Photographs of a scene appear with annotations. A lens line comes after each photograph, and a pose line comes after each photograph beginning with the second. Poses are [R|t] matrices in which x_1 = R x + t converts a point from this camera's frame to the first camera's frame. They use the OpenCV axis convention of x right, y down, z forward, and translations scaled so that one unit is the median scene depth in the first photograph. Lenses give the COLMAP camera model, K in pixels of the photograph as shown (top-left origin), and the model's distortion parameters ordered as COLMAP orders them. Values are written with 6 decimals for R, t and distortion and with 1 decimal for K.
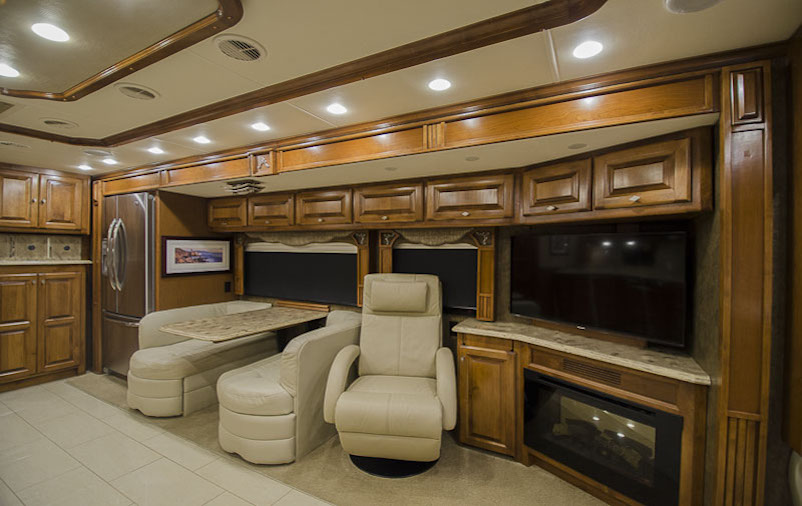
lens RADIAL K [[351.2, 0, 401.0], [0, 351.2, 253.0], [0, 0, 1]] dist [0.021510, -0.018561]
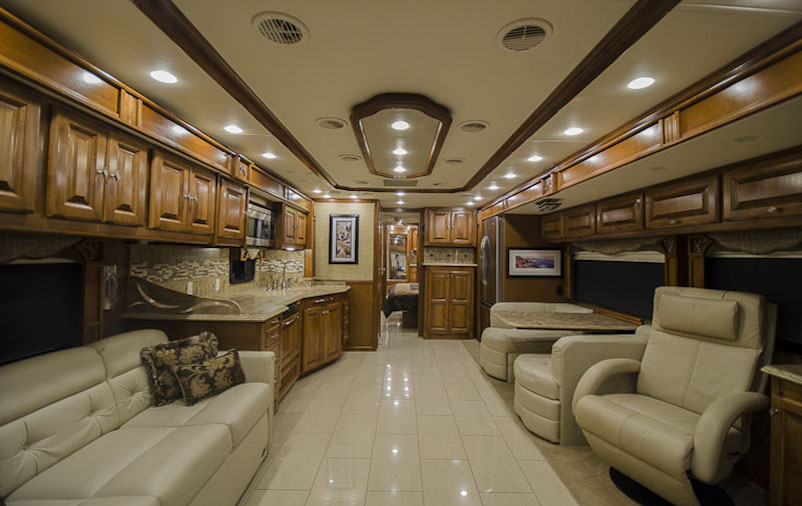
lens RADIAL K [[351.2, 0, 401.0], [0, 351.2, 253.0], [0, 0, 1]] dist [0.021510, -0.018561]
pose [[0.488296, -0.003056, -0.872673, 0.292099], [-0.020143, 0.999688, -0.014772, 0.002651], [0.872445, 0.024792, 0.488082, -0.007342]]
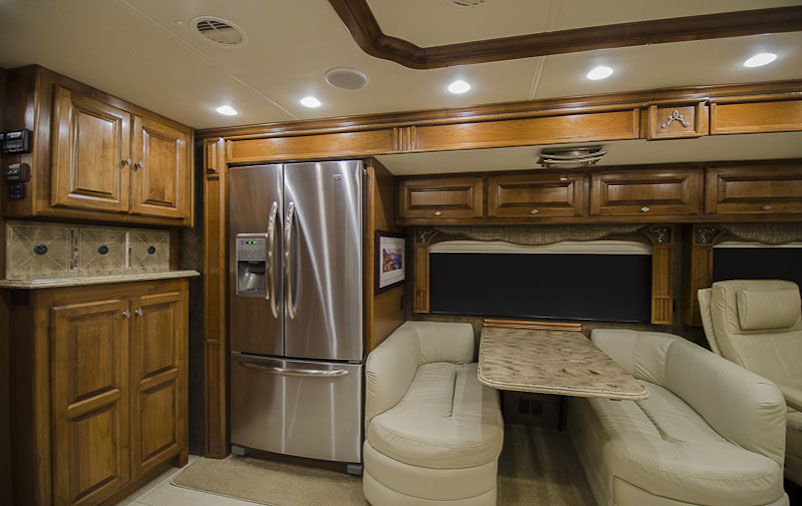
lens RADIAL K [[330.2, 0, 420.7], [0, 330.2, 252.3], [0, 0, 1]] dist [-0.000021, -0.000227]
pose [[0.961179, -0.009305, 0.275768, -0.738412], [0.009716, 0.999953, -0.000124, -0.006579], [-0.275754, 0.002799, 0.961224, 0.390014]]
